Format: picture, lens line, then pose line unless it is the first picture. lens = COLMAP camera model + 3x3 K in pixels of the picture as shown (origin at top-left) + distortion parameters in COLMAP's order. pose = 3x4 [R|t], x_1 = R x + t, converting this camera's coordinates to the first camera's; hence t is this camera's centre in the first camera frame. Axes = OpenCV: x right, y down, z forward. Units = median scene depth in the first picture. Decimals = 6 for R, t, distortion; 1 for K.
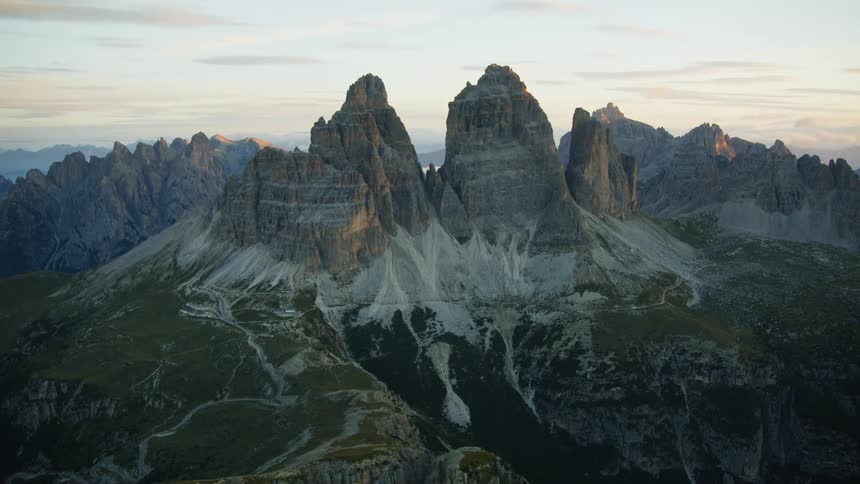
lens RADIAL K [[682.1, 0, 429.0], [0, 682.1, 244.3], [0, 0, 1]] dist [-0.114936, 0.018581]
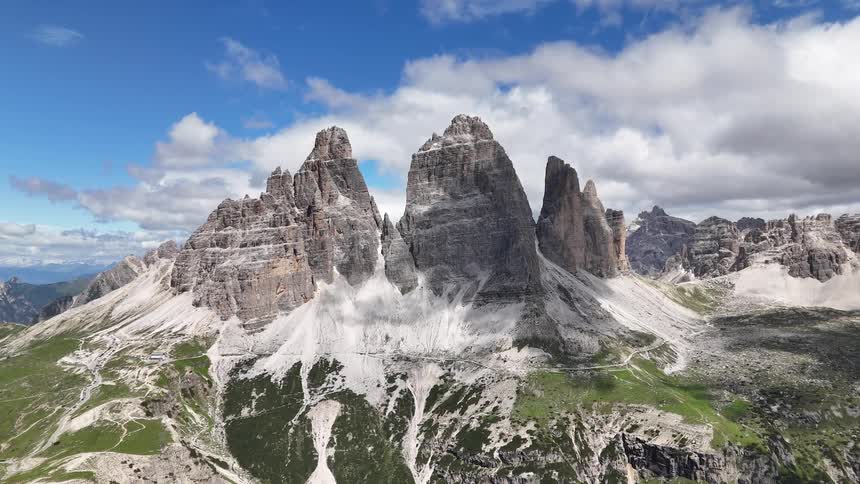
lens RADIAL K [[577.8, 0, 428.3], [0, 577.8, 242.2], [0, 0, 1]] dist [0.045966, -0.013966]
pose [[0.991660, 0.004582, -0.128799, 0.203673], [-0.025010, 0.987211, -0.157442, 0.057991], [0.126430, 0.159350, 0.979093, 0.278054]]
